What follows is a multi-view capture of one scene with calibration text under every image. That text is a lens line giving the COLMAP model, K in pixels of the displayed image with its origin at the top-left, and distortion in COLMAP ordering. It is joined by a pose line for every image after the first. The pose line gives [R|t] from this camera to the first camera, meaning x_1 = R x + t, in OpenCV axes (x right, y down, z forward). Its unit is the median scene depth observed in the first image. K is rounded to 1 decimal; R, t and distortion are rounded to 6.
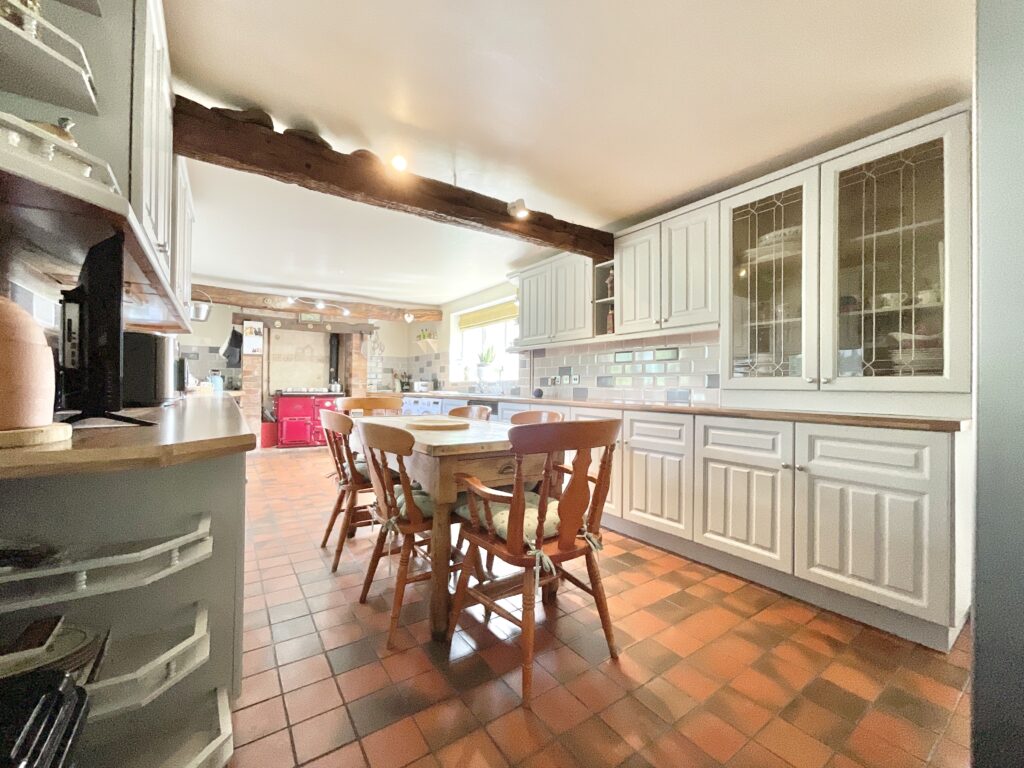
lens RADIAL K [[416.4, 0, 512.0], [0, 416.4, 384.0], [0, 0, 1]] dist [-0.001562, -0.000016]
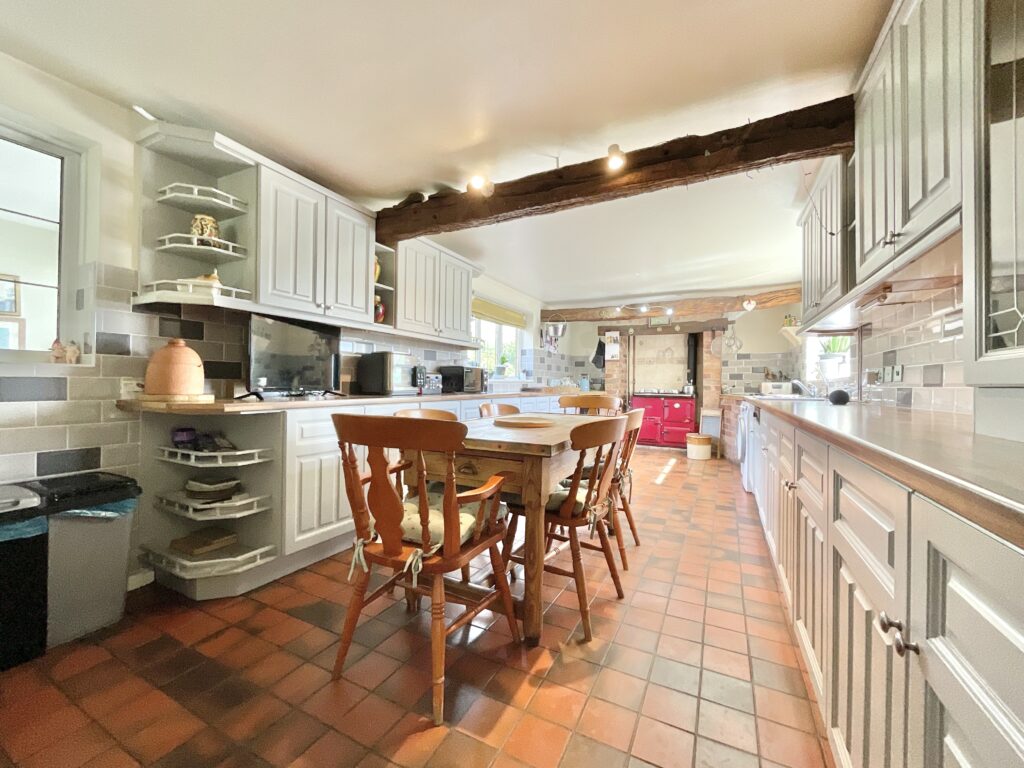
lens RADIAL K [[418.2, 0, 512.0], [0, 418.2, 384.0], [0, 0, 1]] dist [0.001256, 0.000513]
pose [[0.472929, -0.005100, -0.881086, 0.273156], [-0.004030, 0.999960, -0.007951, 0.006557], [0.881091, 0.007311, 0.472890, 0.200407]]
